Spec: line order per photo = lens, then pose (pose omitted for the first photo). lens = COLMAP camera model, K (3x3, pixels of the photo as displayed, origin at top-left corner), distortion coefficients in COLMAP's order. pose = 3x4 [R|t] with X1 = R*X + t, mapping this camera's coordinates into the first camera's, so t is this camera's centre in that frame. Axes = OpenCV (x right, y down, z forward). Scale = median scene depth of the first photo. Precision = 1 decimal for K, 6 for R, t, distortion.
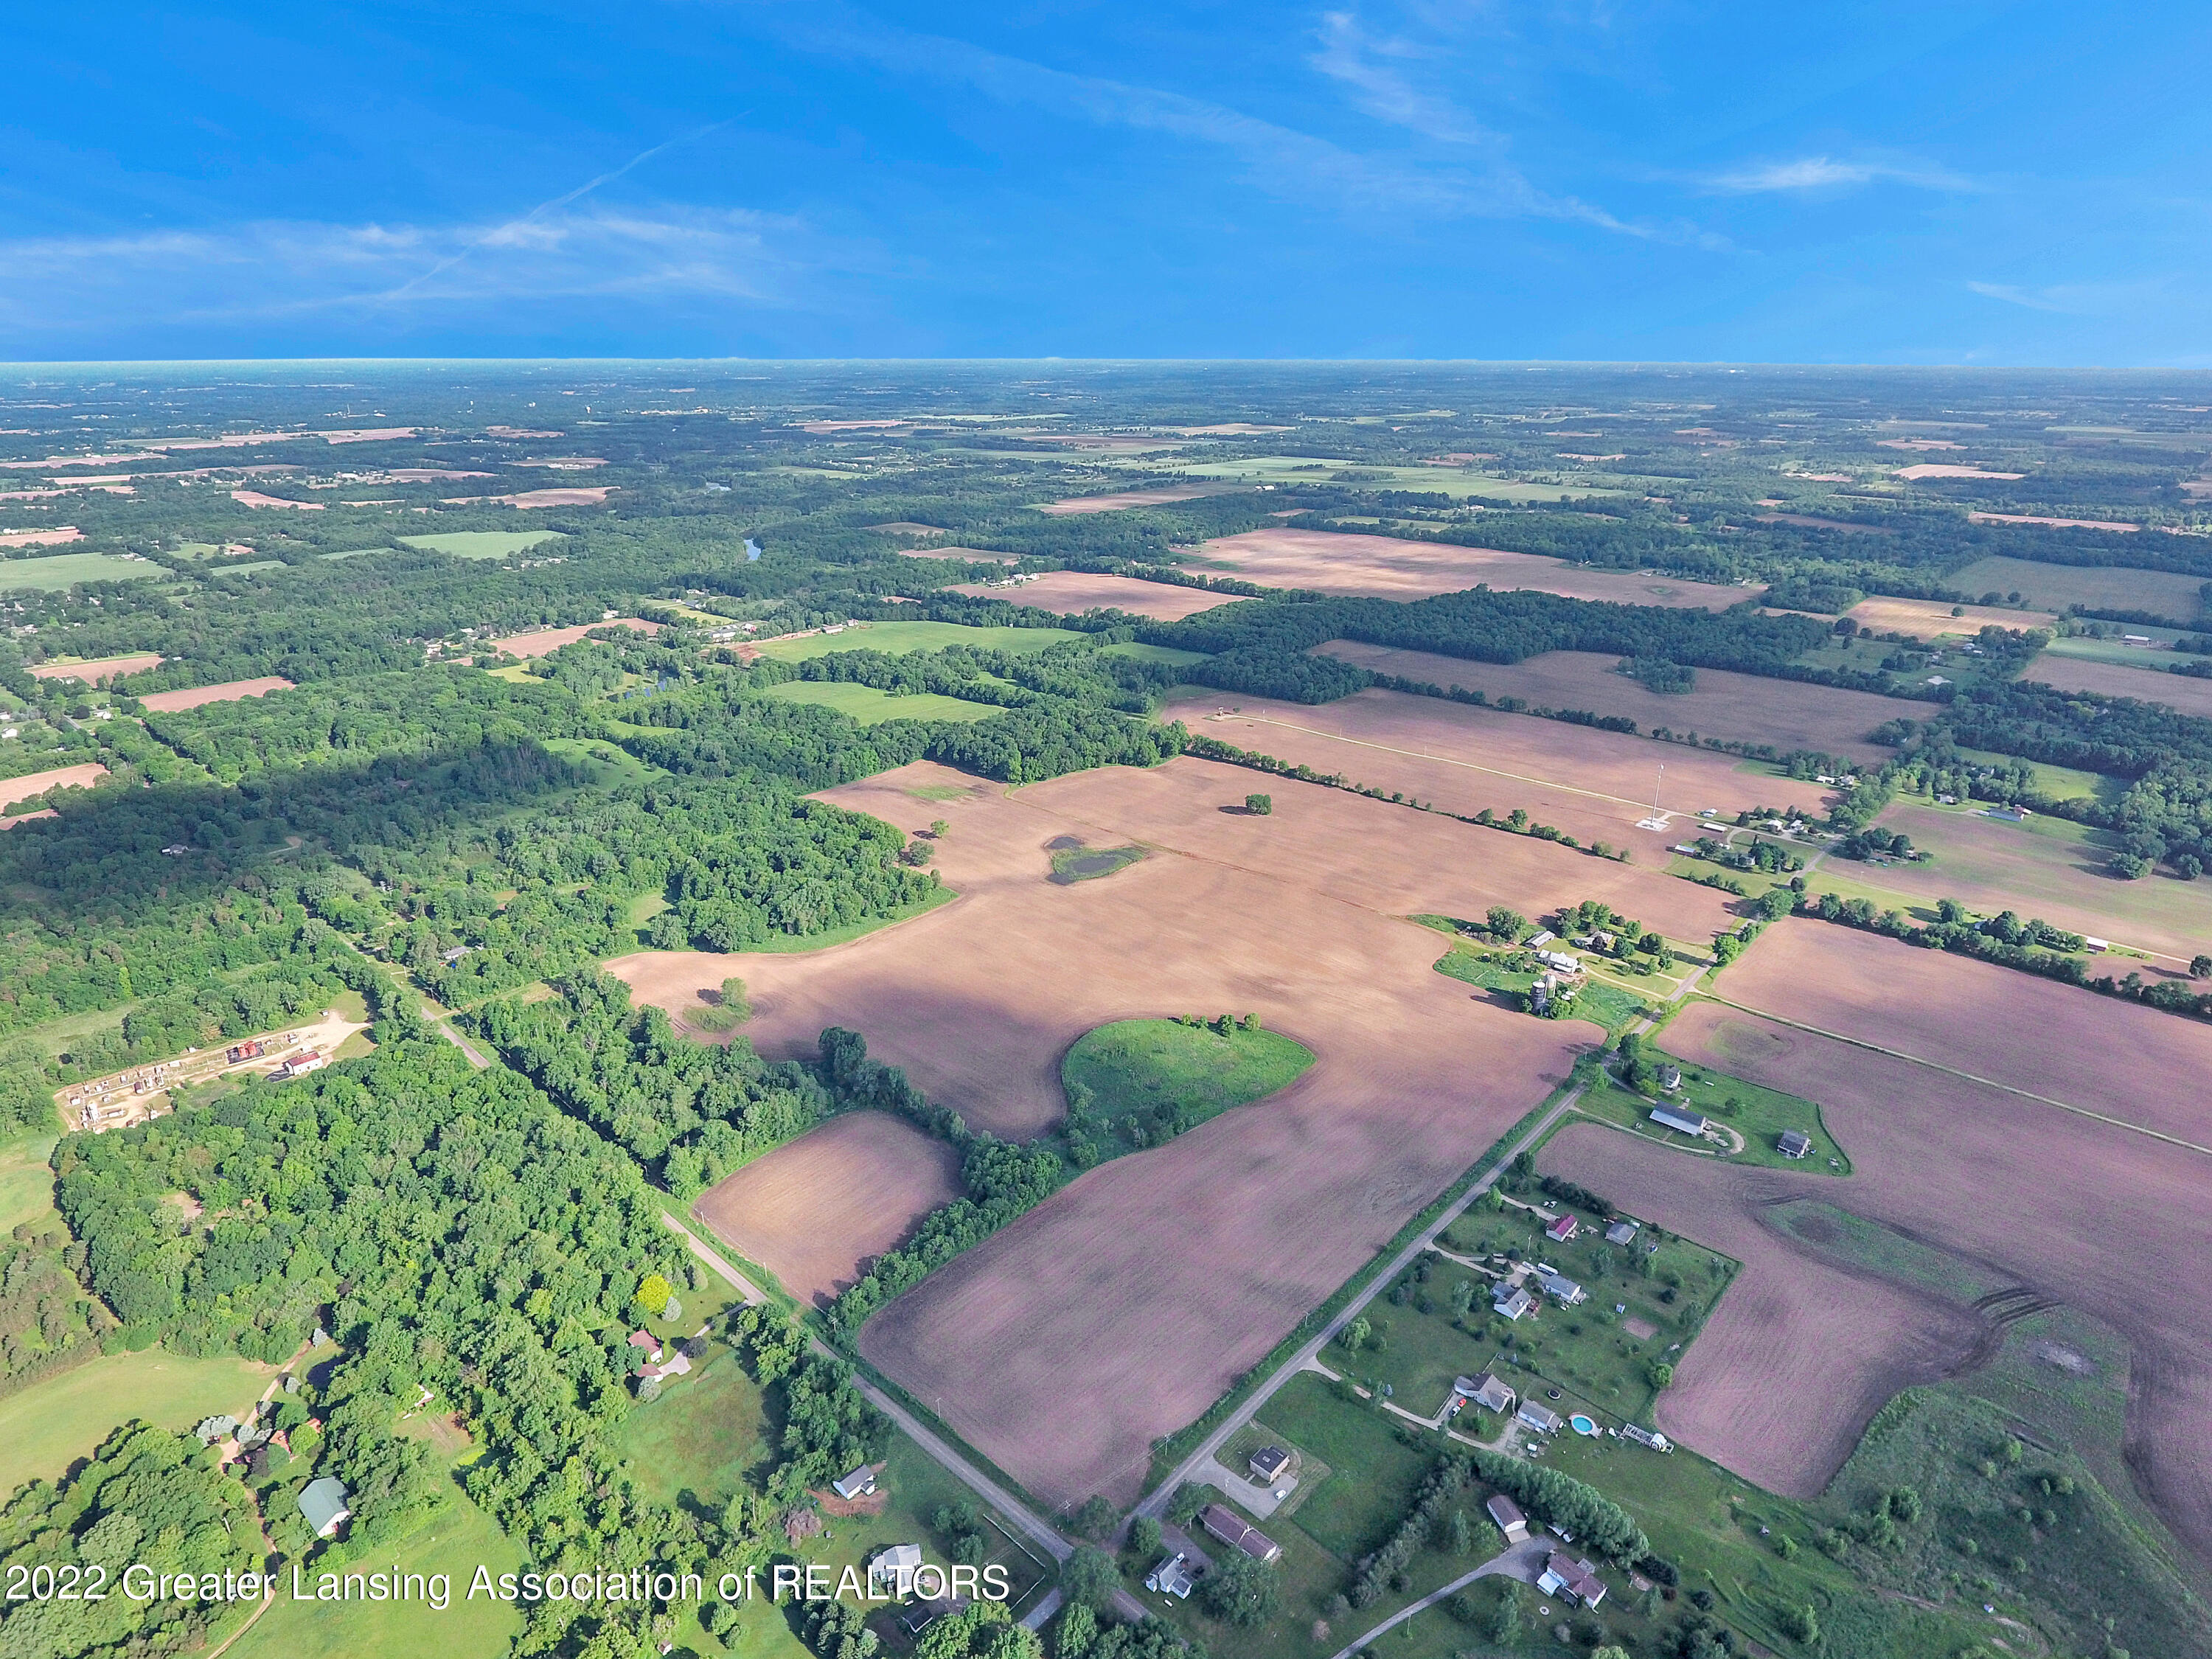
lens RADIAL K [[1303.1, 0, 1086.5], [0, 1303.1, 810.5], [0, 0, 1]] dist [-0.007466, 0.004728]
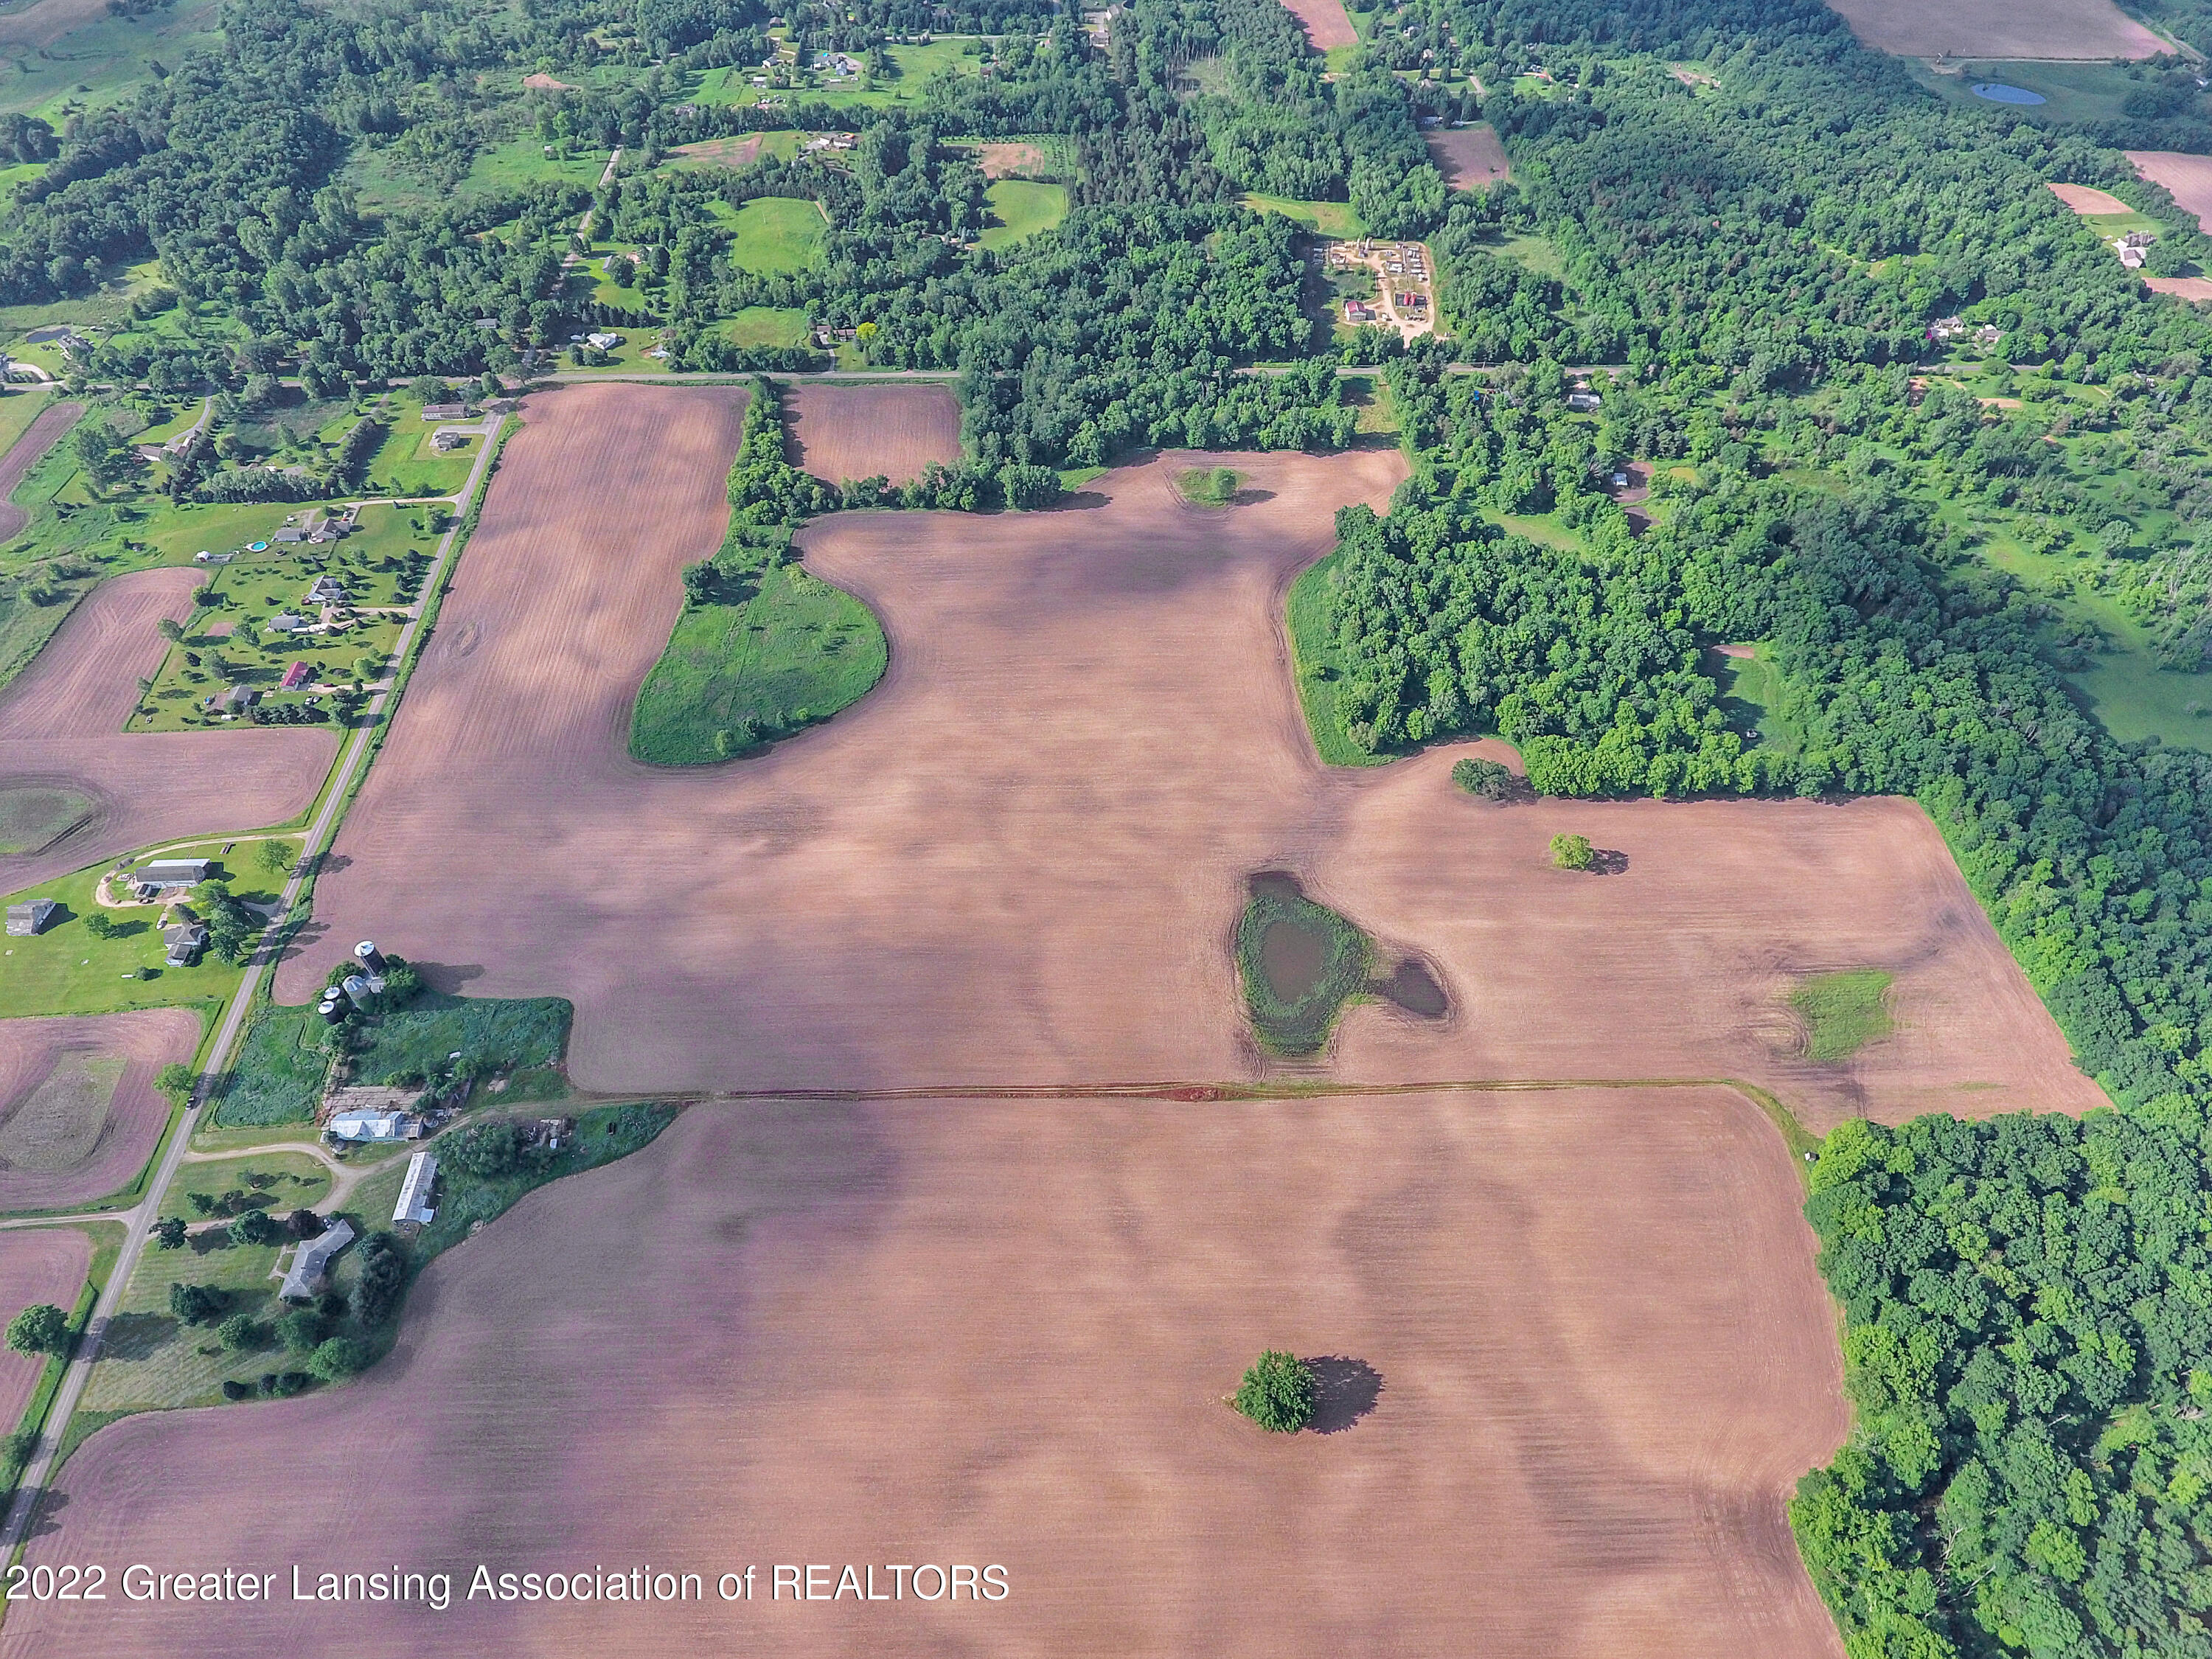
lens RADIAL K [[1290.0, 0, 1106.0], [0, 1290.0, 829.5], [0, 0, 1]] dist [-0.002384, 0.000423]
pose [[-0.693321, 0.543822, -0.472826, 0.398700], [-0.258016, 0.425299, 0.867496, -0.601721], [0.672855, 0.723449, -0.154554, 1.437056]]
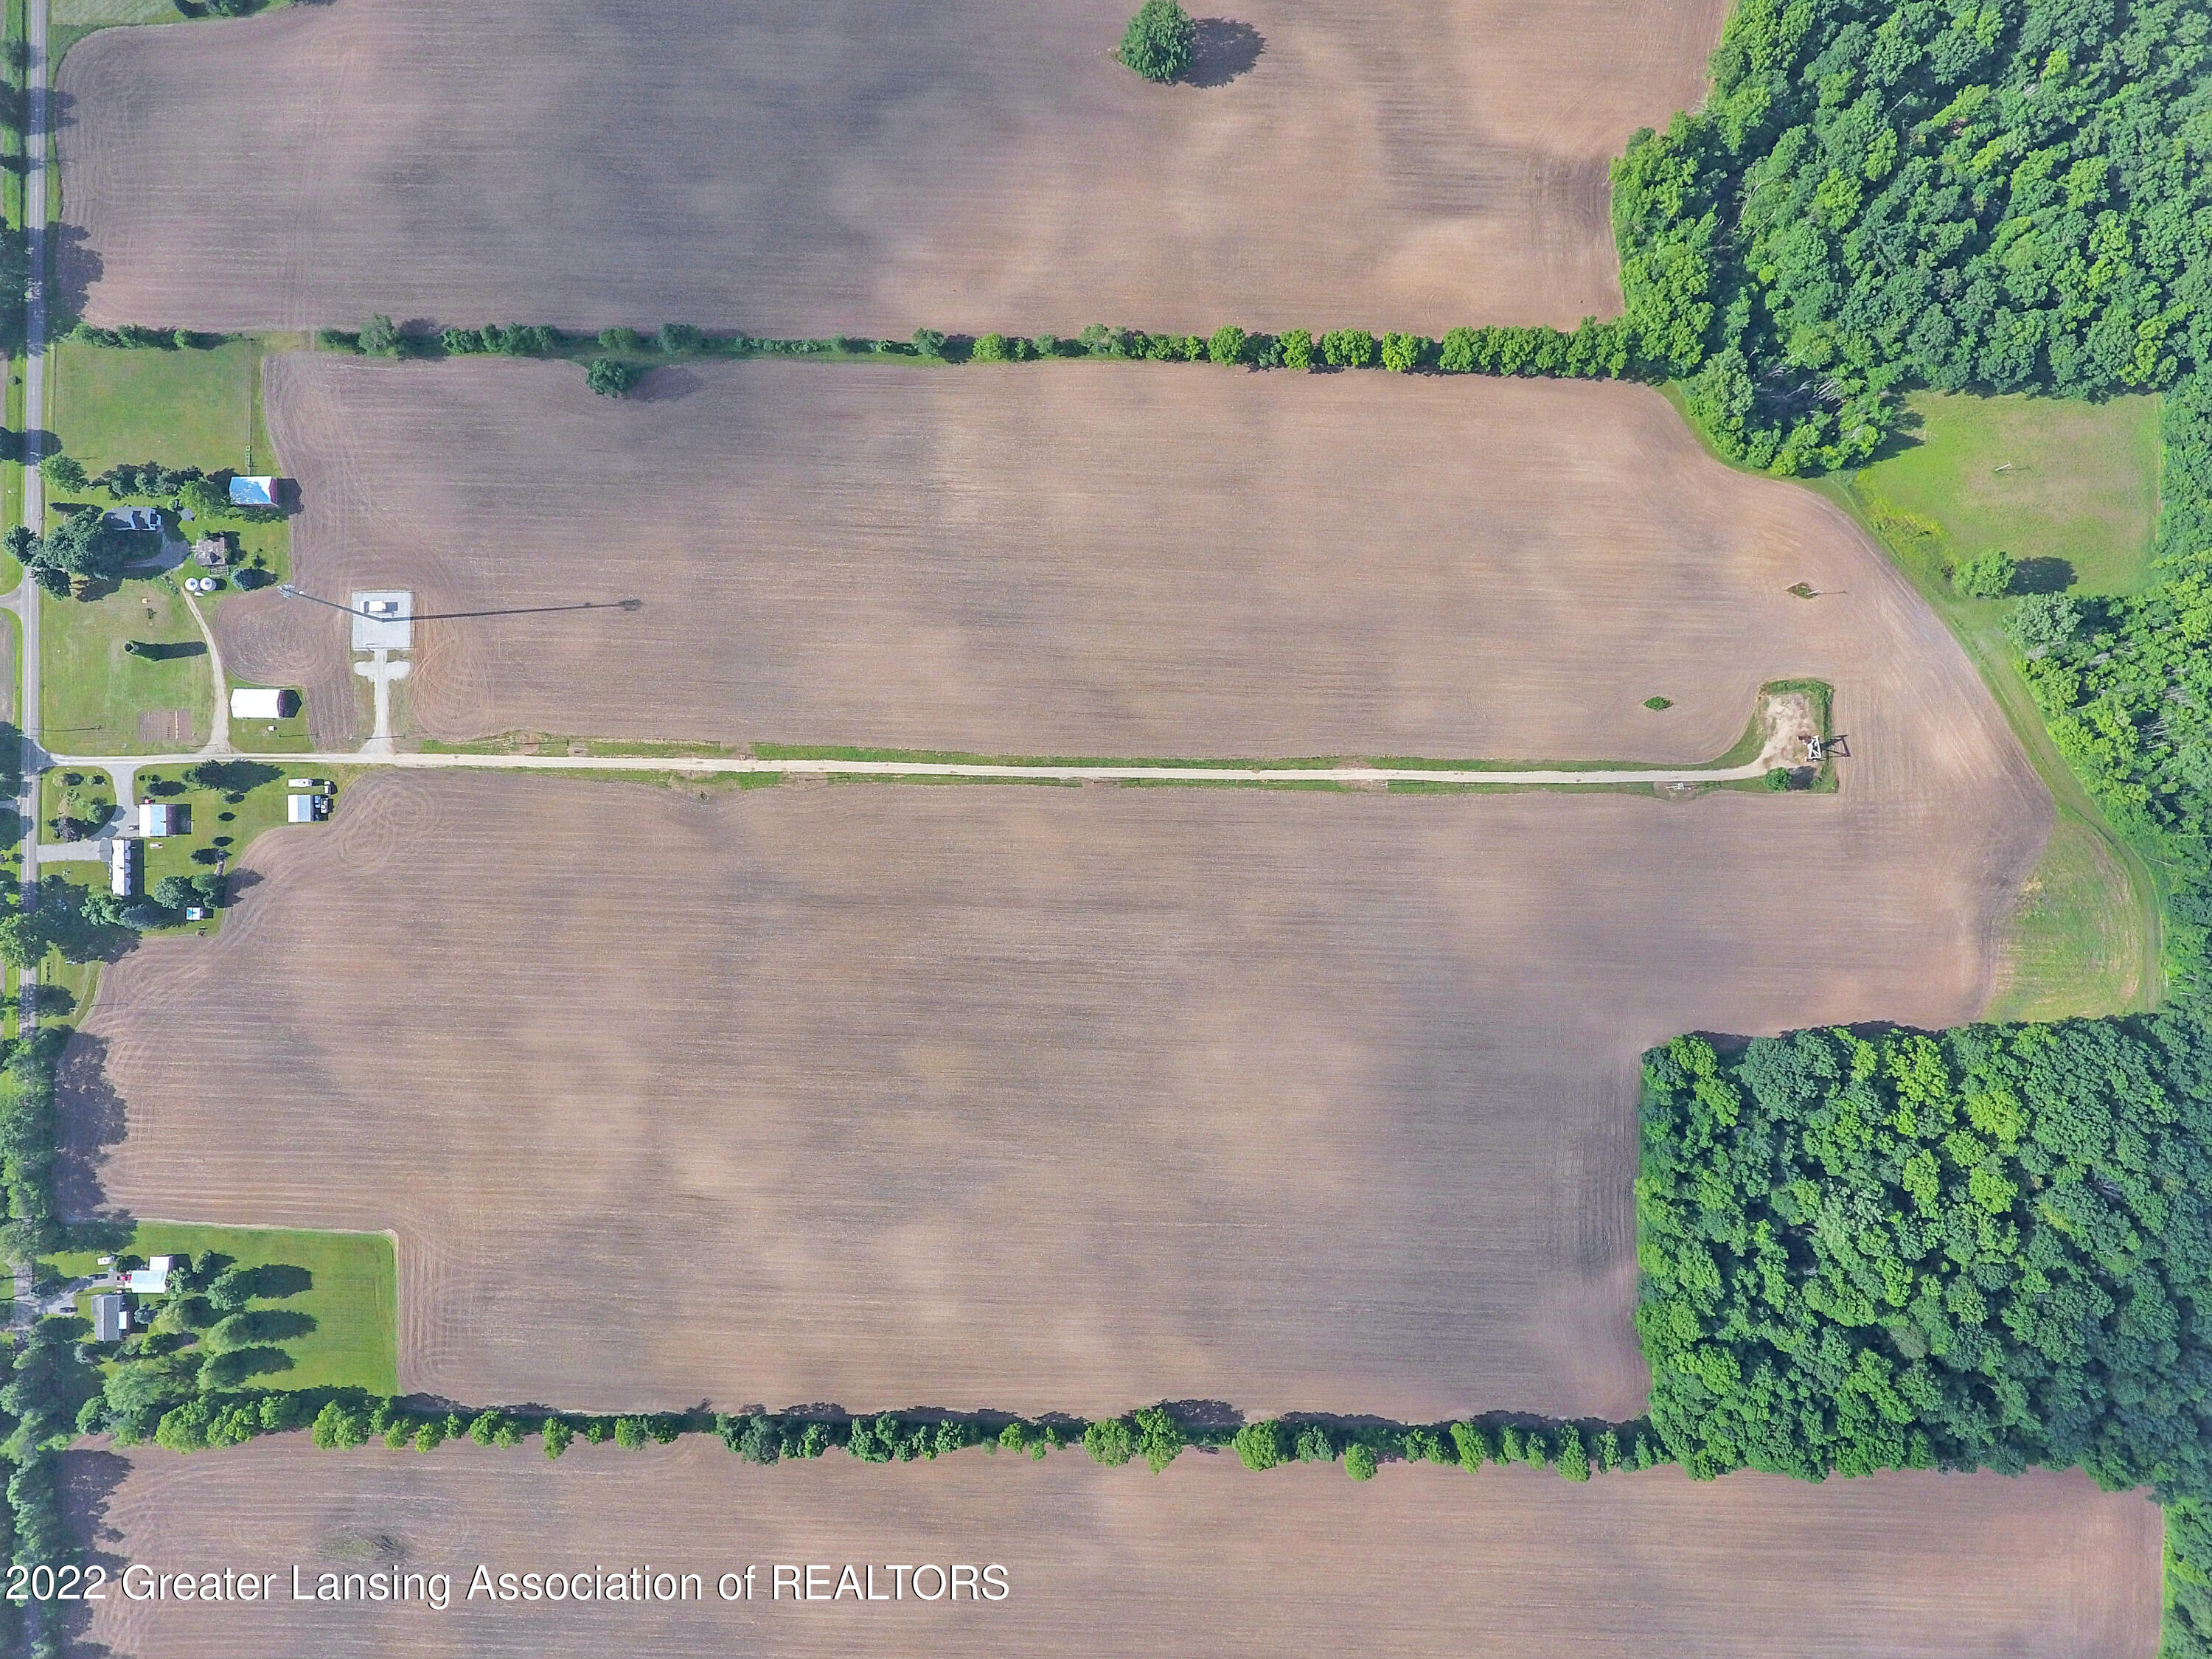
lens RADIAL K [[1290.0, 0, 1106.0], [0, 1290.0, 829.5], [0, 0, 1]] dist [-0.002384, 0.000423]
pose [[-0.732261, 0.681023, -0.001001, 0.482822], [-0.220481, -0.235677, 0.946491, -0.671589], [0.644346, 0.693299, 0.322730, 1.630629]]
